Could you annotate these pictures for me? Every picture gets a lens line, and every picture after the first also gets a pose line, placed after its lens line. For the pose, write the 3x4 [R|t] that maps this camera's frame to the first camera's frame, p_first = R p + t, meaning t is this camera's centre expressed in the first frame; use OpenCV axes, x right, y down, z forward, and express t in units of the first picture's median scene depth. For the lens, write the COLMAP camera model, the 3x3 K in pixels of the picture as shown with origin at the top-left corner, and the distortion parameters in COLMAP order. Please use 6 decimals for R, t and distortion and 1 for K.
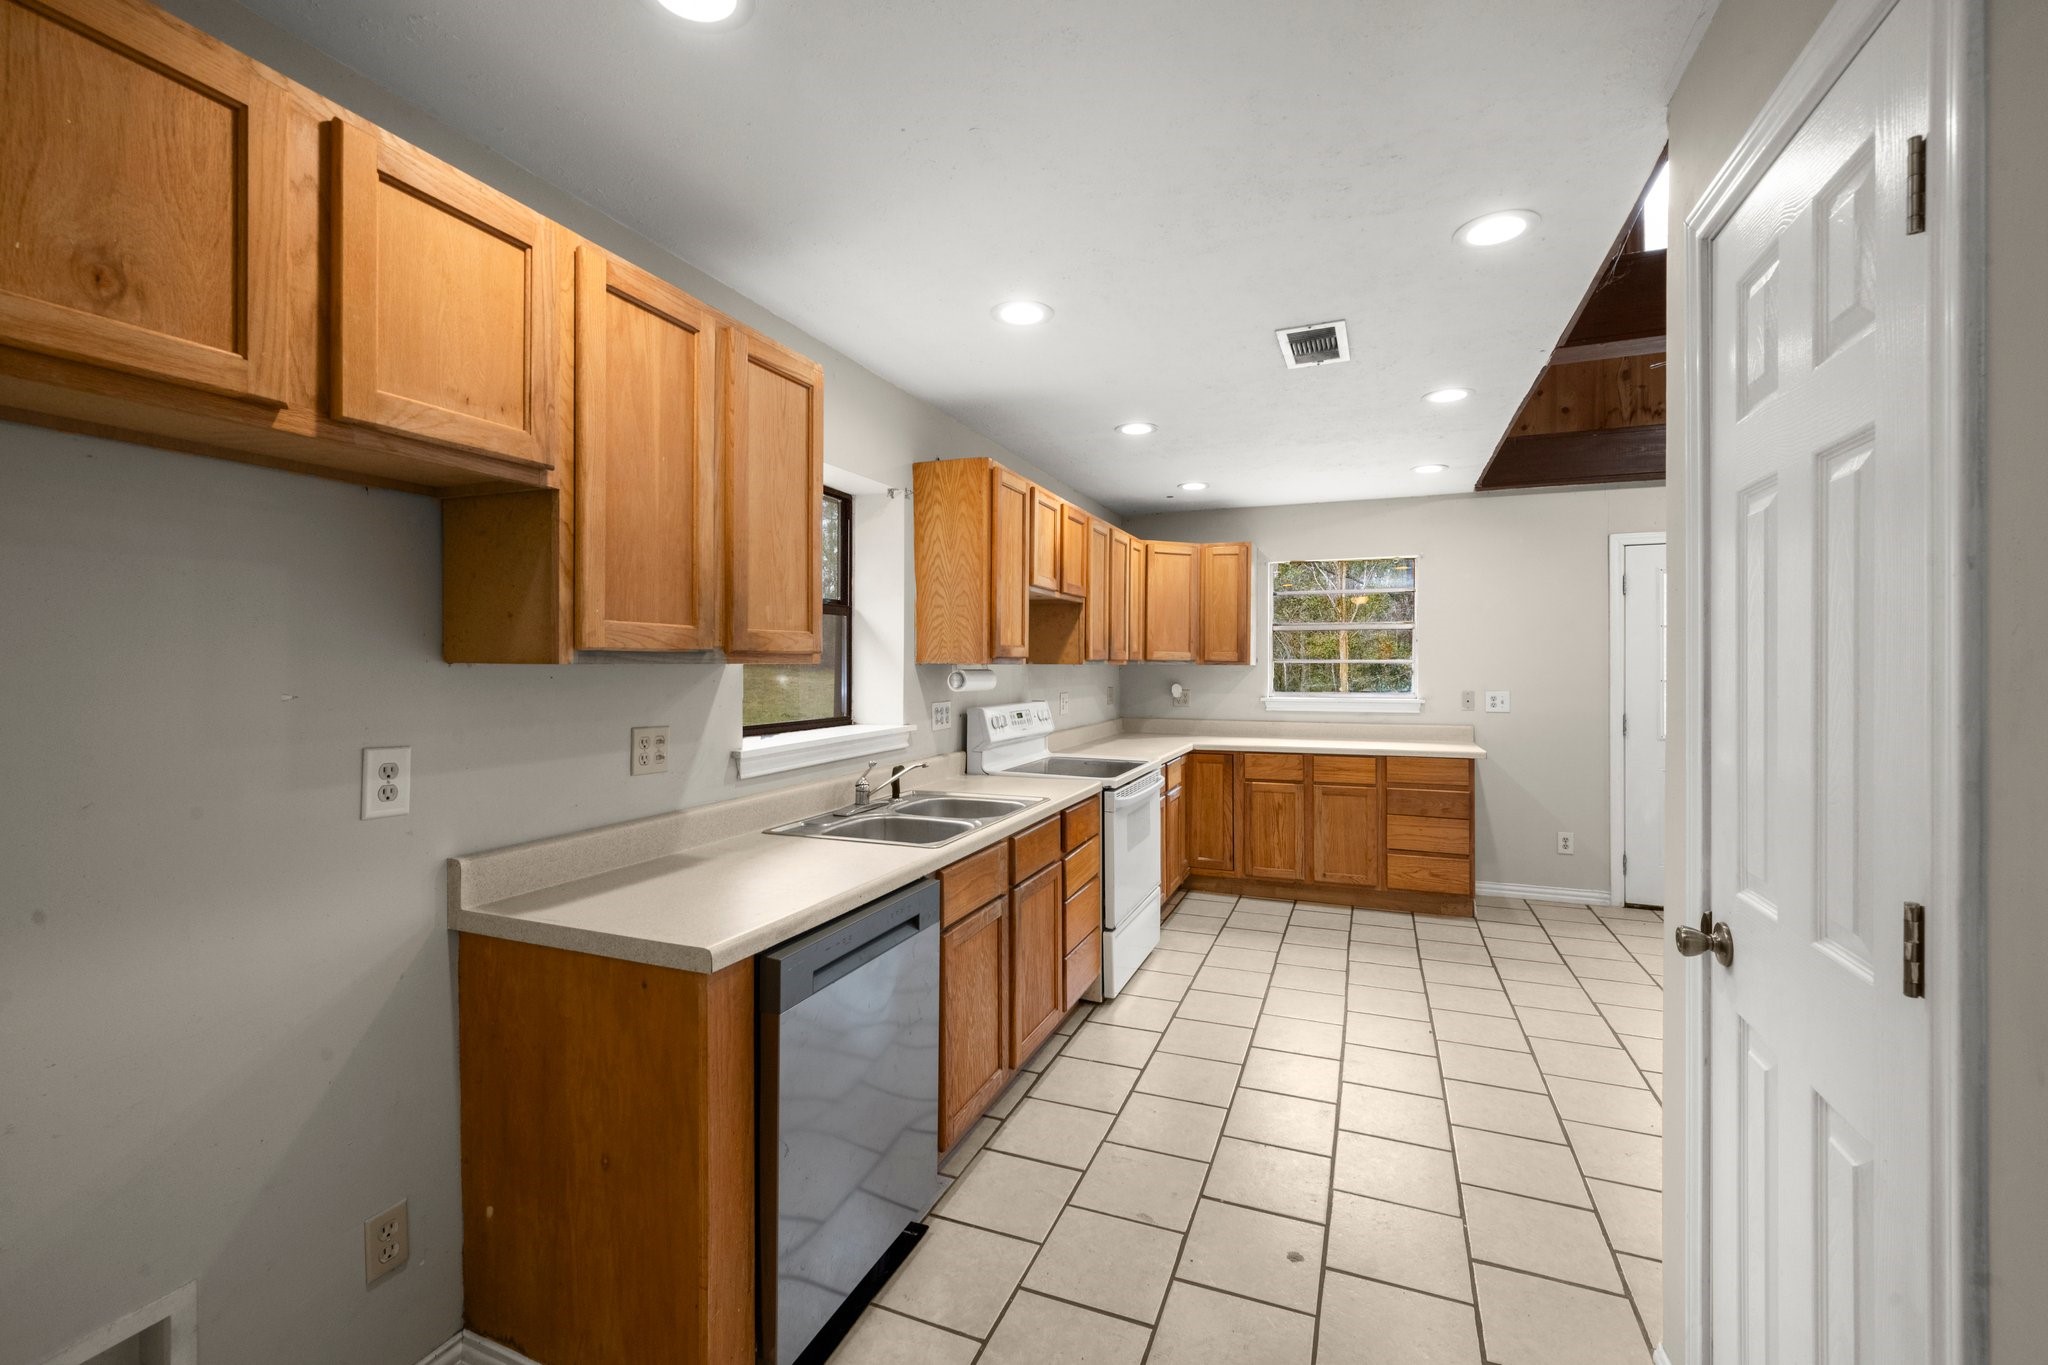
lens RADIAL K [[862.8, 0, 1023.4], [0, 862.8, 668.5], [0, 0, 1]] dist [-0.000091, -0.000010]
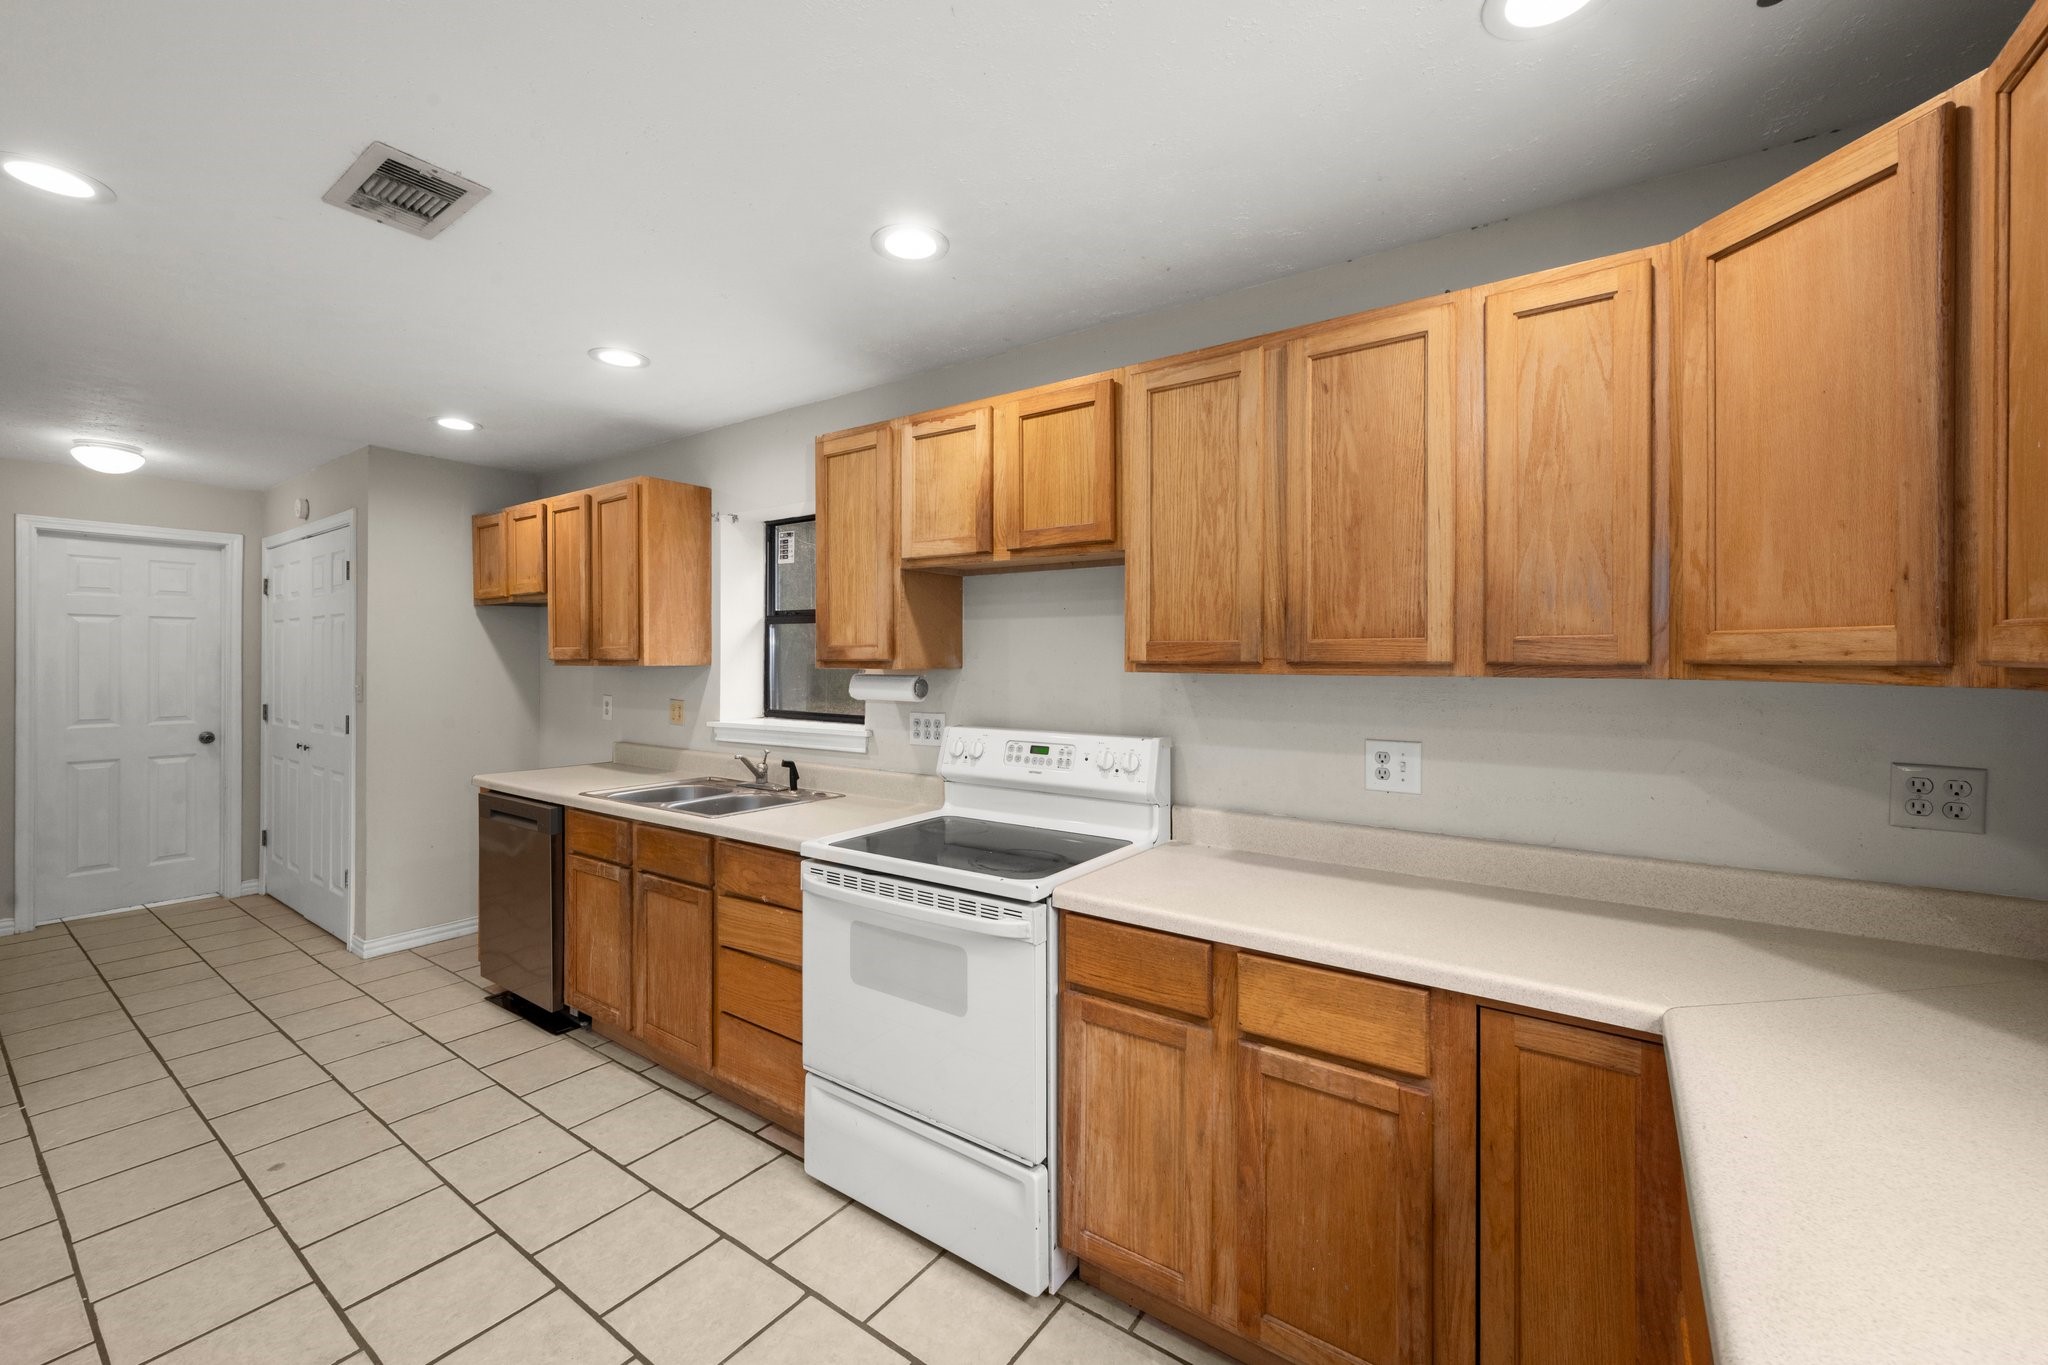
lens RADIAL K [[827.1, 0, 1026.4], [0, 827.1, 659.9], [0, 0, 1]] dist [0.002697, 0.000356]
pose [[-0.233527, 0.005925, -0.972332, 0.863989], [-0.002818, 0.999973, 0.006770, -0.024202], [0.972346, 0.004321, -0.233504, 1.656708]]
